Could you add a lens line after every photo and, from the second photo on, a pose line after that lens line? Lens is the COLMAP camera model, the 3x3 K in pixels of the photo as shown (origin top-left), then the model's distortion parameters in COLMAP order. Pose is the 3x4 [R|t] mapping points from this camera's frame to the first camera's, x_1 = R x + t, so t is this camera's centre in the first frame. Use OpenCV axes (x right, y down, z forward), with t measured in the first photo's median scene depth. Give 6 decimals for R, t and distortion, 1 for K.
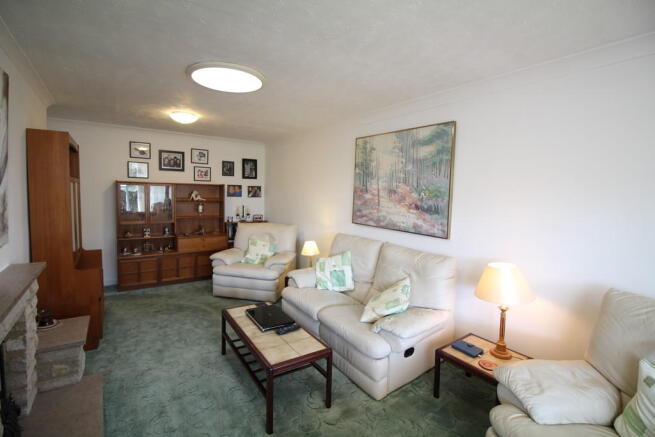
lens RADIAL K [[307.4, 0, 324.5], [0, 307.4, 214.9], [0, 0, 1]] dist [0.000518, -0.000751]
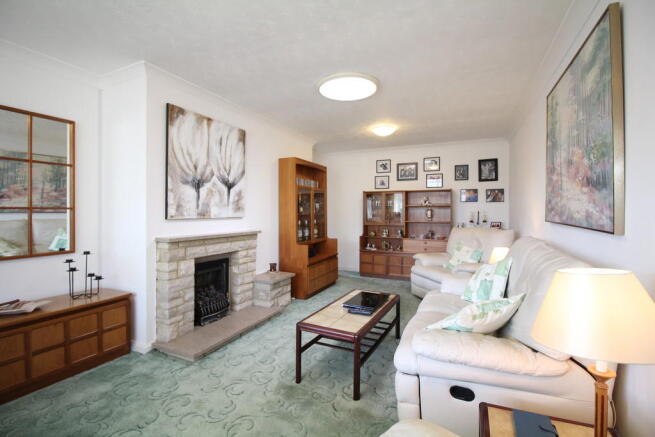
lens RADIAL K [[307.4, 0, 325.1], [0, 307.4, 216.0], [0, 0, 1]] dist [0.000518, -0.000751]
pose [[0.492771, -0.012865, -0.870064, 0.323529], [-0.052938, 0.997595, -0.044732, 0.051980], [0.868547, 0.068102, 0.490905, 0.180581]]
